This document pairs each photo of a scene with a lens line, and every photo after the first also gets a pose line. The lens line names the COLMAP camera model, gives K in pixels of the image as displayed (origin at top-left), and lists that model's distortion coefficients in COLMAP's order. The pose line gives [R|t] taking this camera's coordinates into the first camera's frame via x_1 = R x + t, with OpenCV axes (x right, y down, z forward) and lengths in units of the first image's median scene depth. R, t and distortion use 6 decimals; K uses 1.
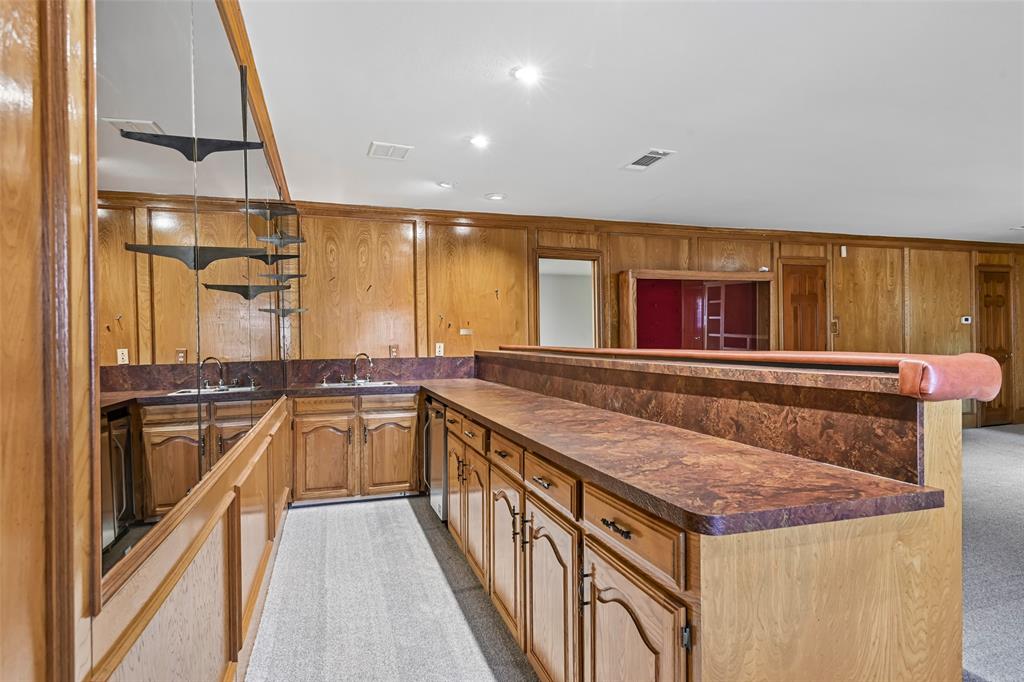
lens RADIAL K [[547.6, 0, 503.6], [0, 547.6, 342.8], [0, 0, 1]] dist [-0.012057, -0.002491]
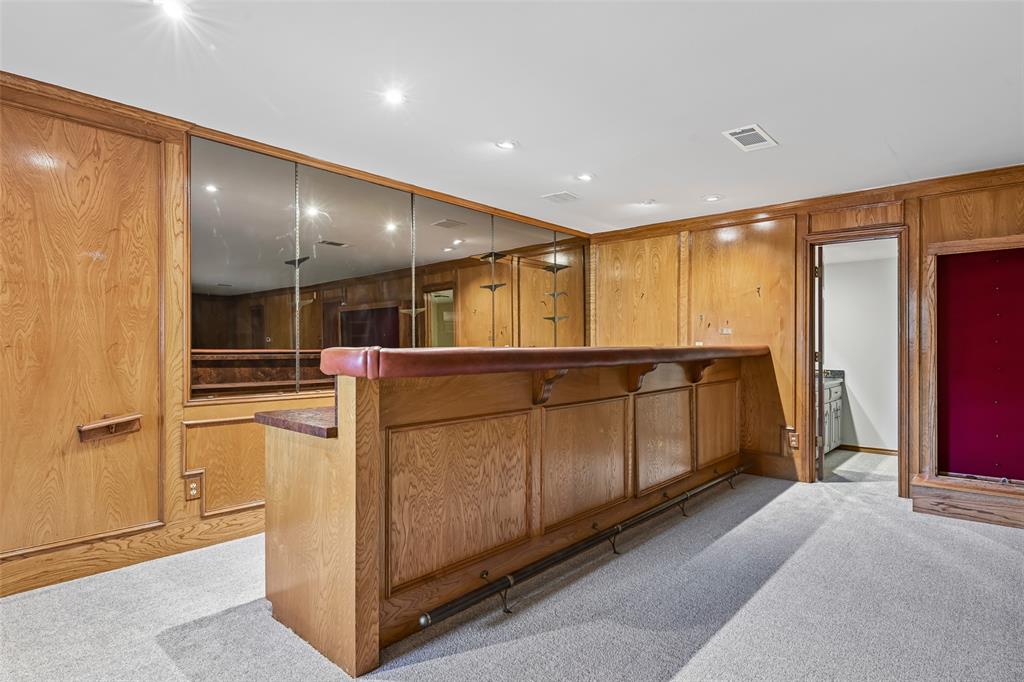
lens RADIAL K [[547.6, 0, 518.8], [0, 547.6, 346.1], [0, 0, 1]] dist [-0.012057, -0.002491]
pose [[0.528804, 0.007363, -0.848712, 0.587738], [-0.003446, 0.999973, 0.006528, 0.002014], [0.848737, -0.000527, 0.528815, 0.142665]]
